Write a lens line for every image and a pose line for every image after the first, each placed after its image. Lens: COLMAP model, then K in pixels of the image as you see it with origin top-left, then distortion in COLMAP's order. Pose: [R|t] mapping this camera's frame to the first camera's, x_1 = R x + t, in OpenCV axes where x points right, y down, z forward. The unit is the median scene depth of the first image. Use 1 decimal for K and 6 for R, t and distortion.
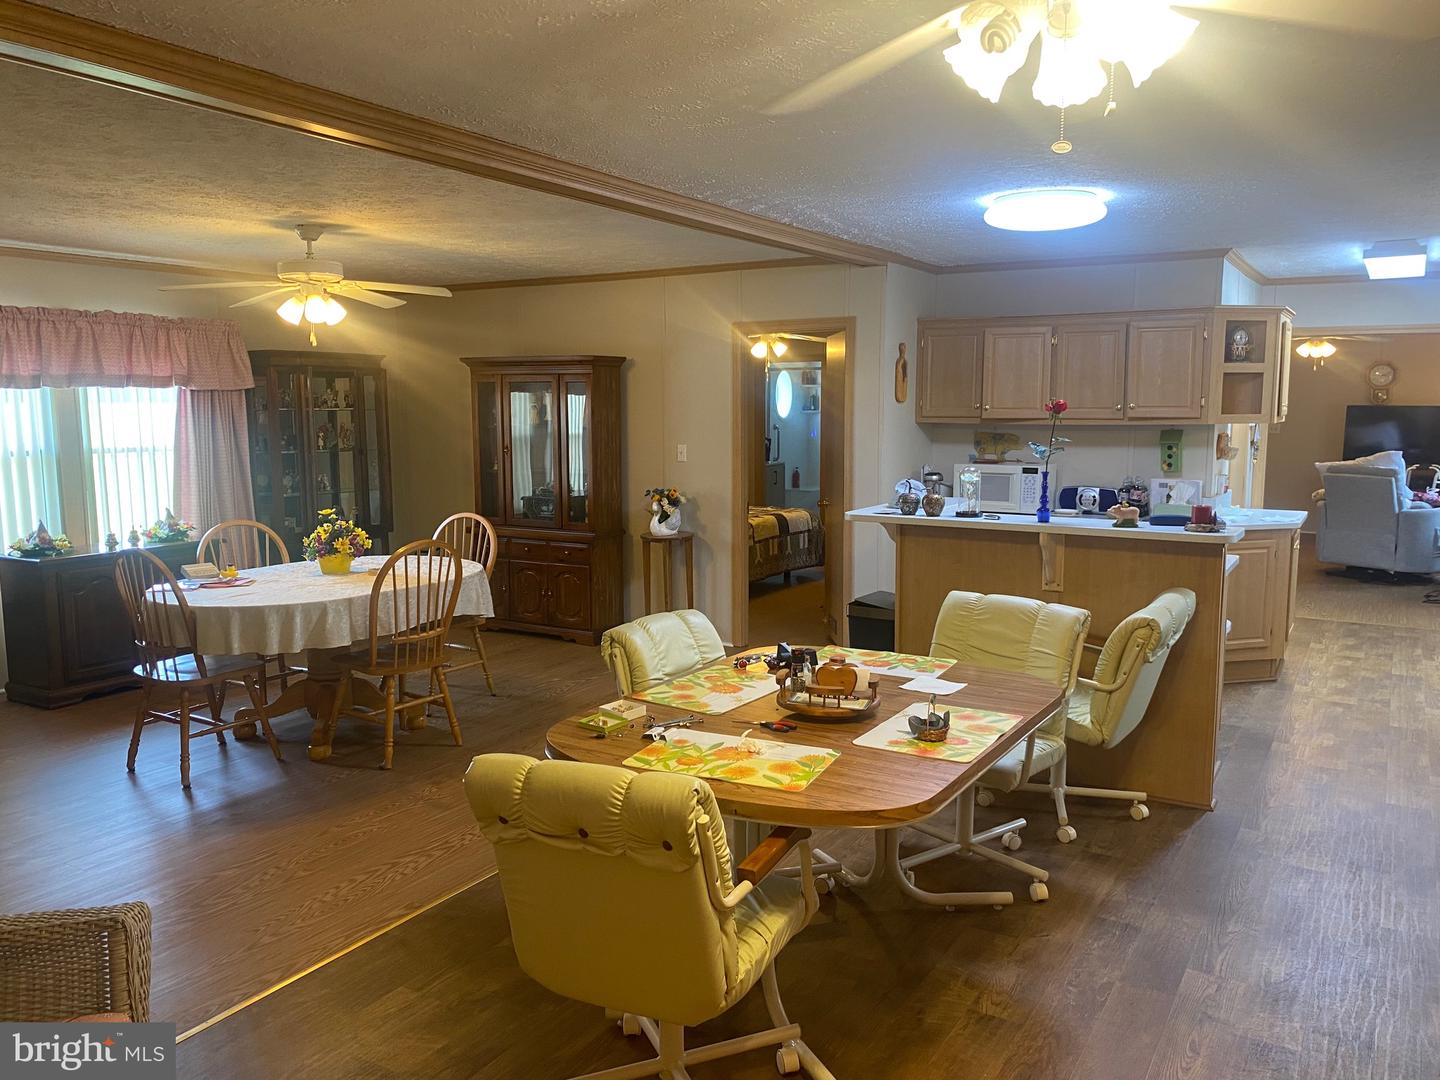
lens RADIAL K [[1097.2, 0, 720.0], [0, 1097.2, 540.0], [0, 0, 1]] dist [0.002621, 0.001636]
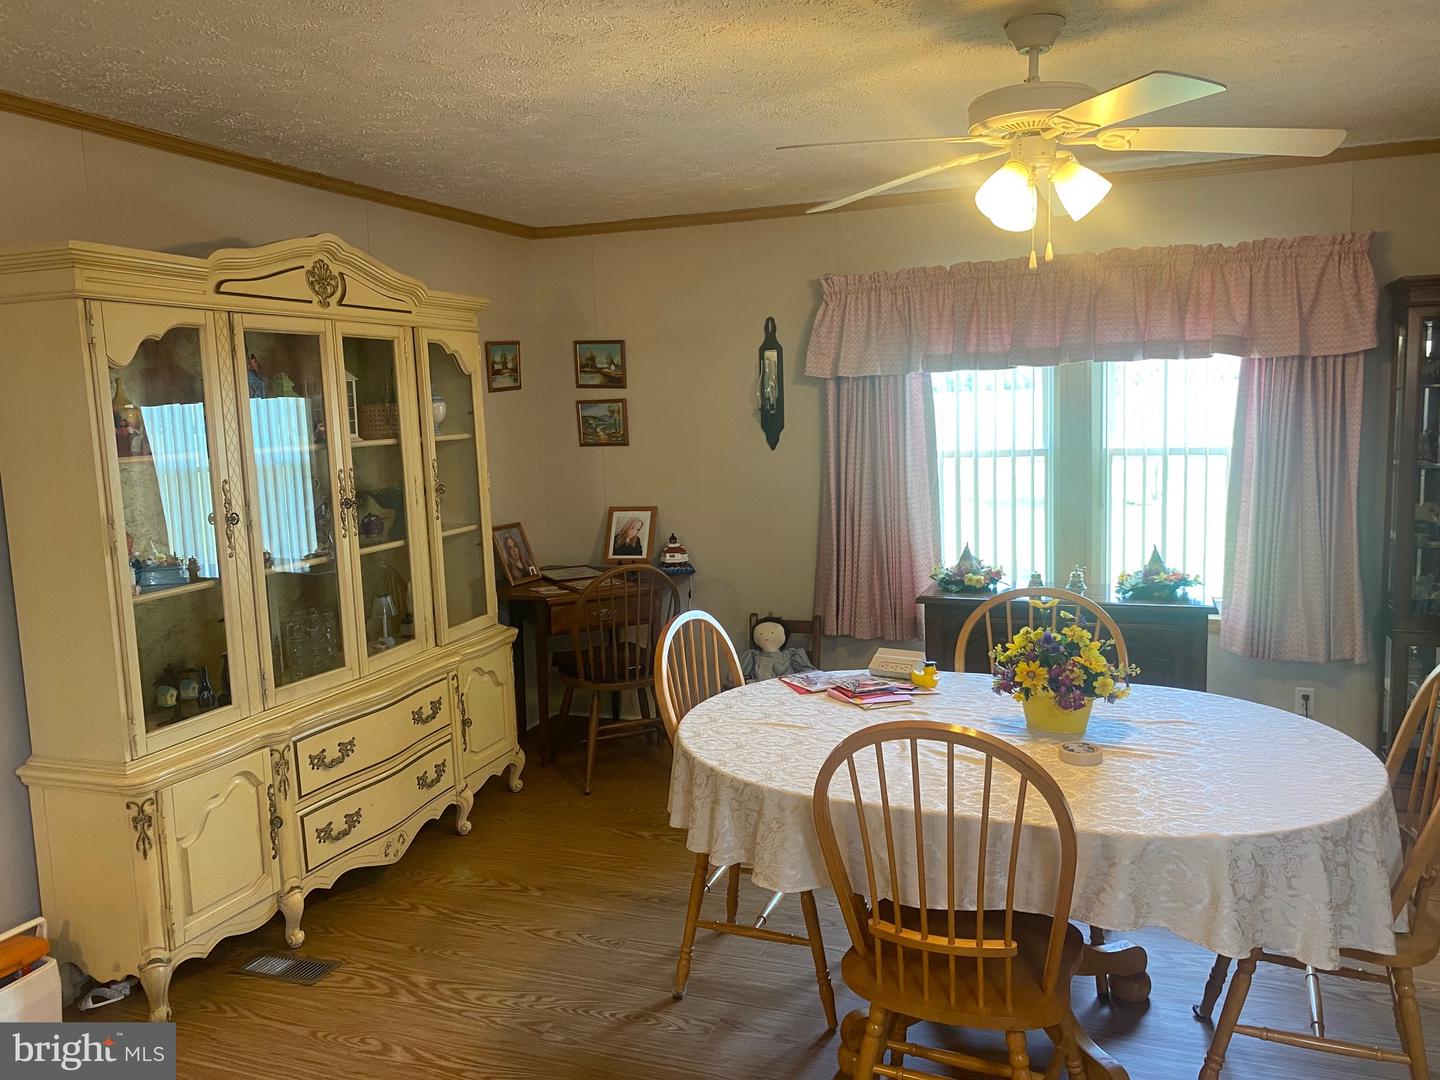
lens RADIAL K [[1097.2, 0, 720.0], [0, 1097.2, 540.0], [0, 0, 1]] dist [0.002621, 0.001636]
pose [[0.222269, 0.111784, -0.968556, 0.068815], [-0.091980, 0.991379, 0.093310, -0.066906], [0.970637, 0.068348, 0.230635, 0.590517]]
